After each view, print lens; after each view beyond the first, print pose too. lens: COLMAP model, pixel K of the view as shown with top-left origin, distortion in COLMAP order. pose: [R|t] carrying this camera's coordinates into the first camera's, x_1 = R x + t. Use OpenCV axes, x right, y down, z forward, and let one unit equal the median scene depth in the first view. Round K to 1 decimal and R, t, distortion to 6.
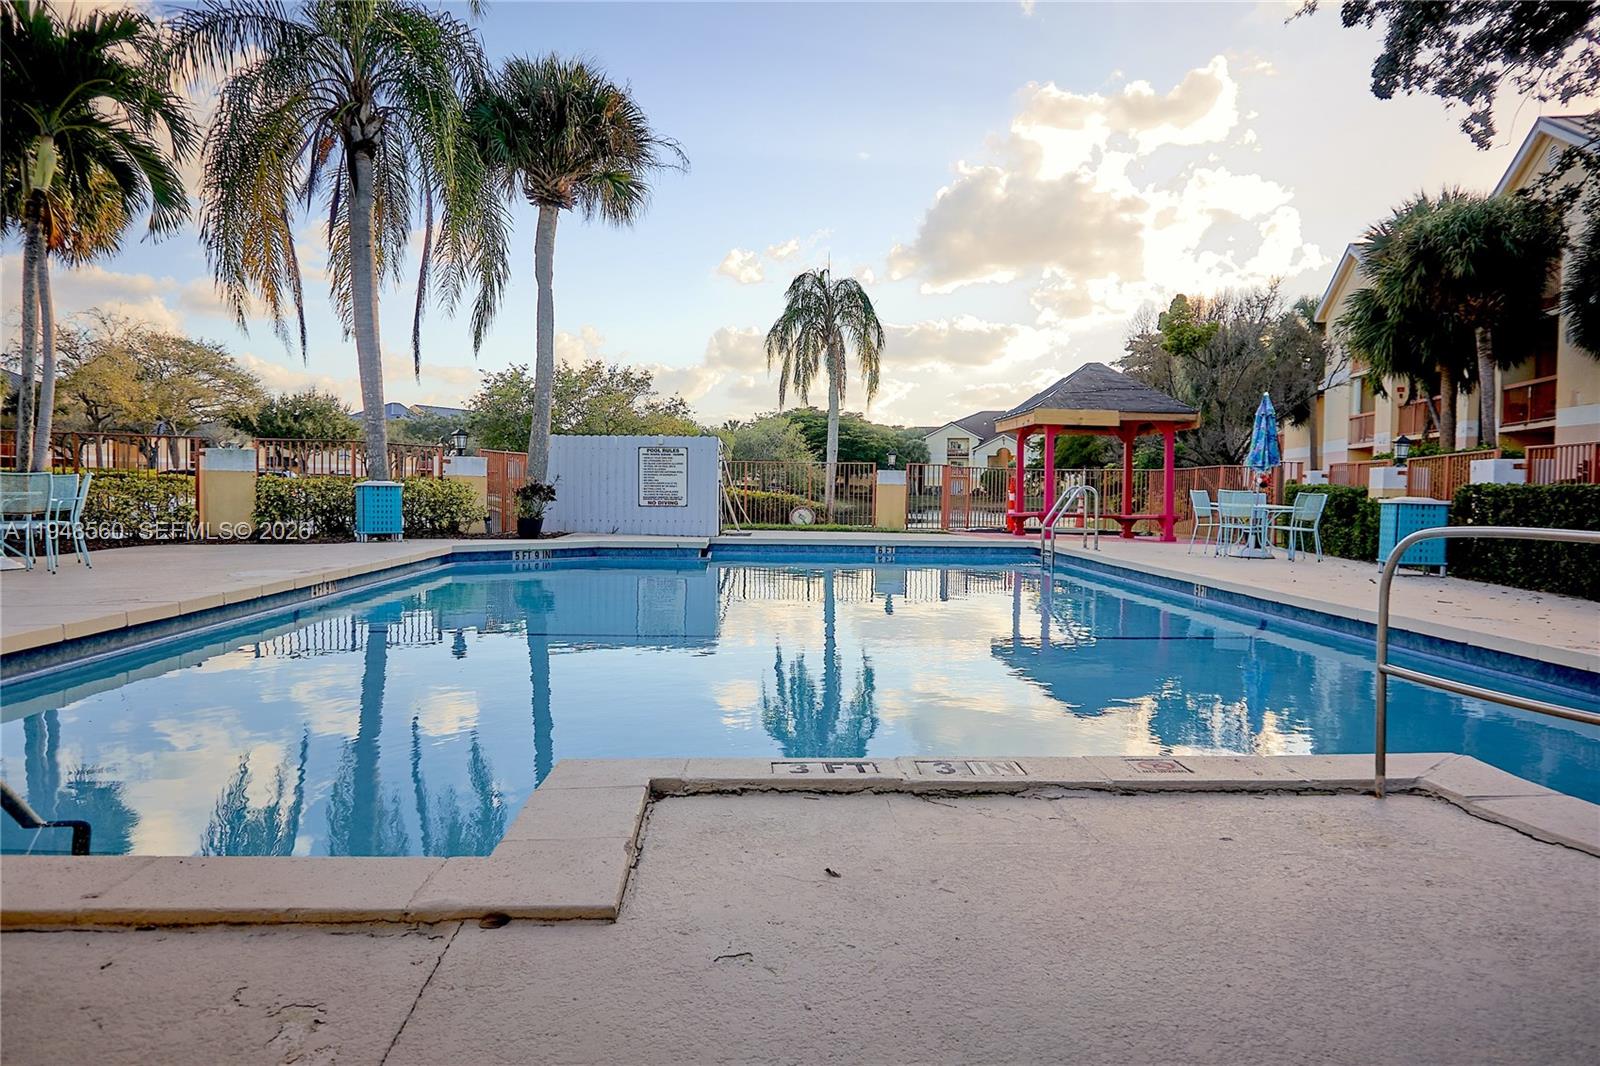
lens RADIAL K [[1131.8, 0, 799.4], [0, 1131.8, 530.3], [0, 0, 1]] dist [0.014005, 0.004544]
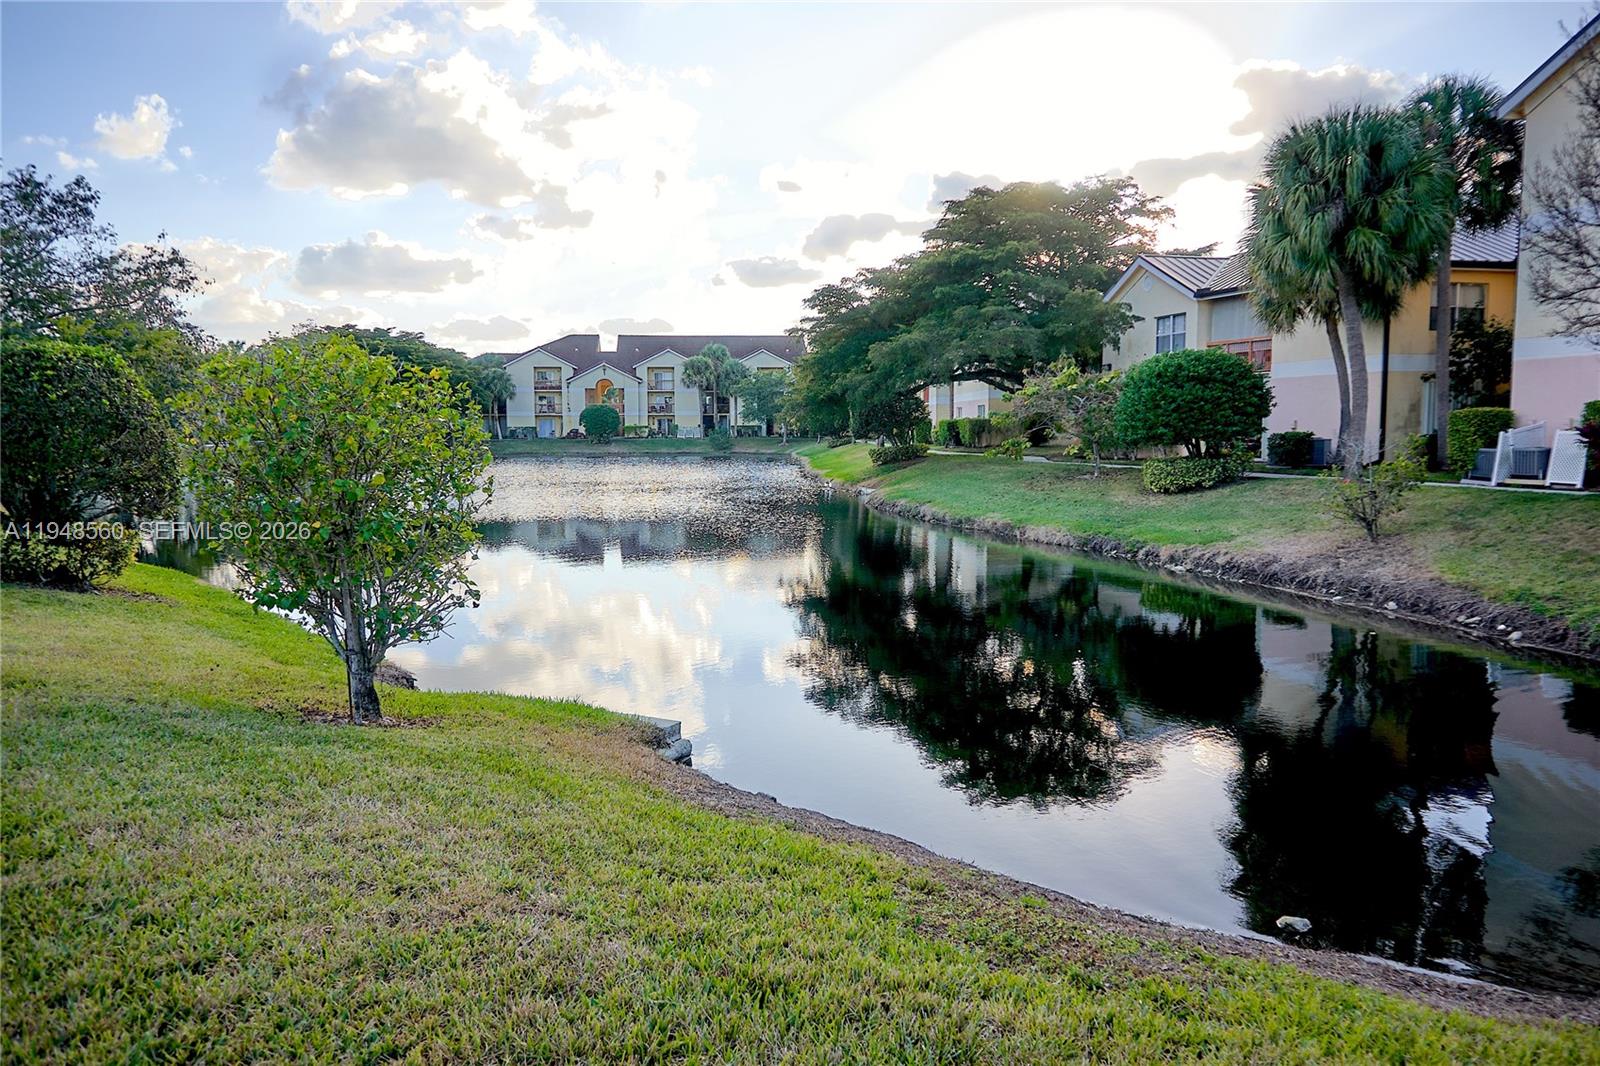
lens RADIAL K [[1059.2, 0, 803.0], [0, 1059.2, 534.4], [0, 0, 1]] dist [0.006335, 0.001155]
pose [[0.895149, -0.063079, 0.441281, -0.036605], [0.035305, 0.996860, 0.070880, -0.010024], [-0.444367, -0.047869, 0.894565, 0.243673]]
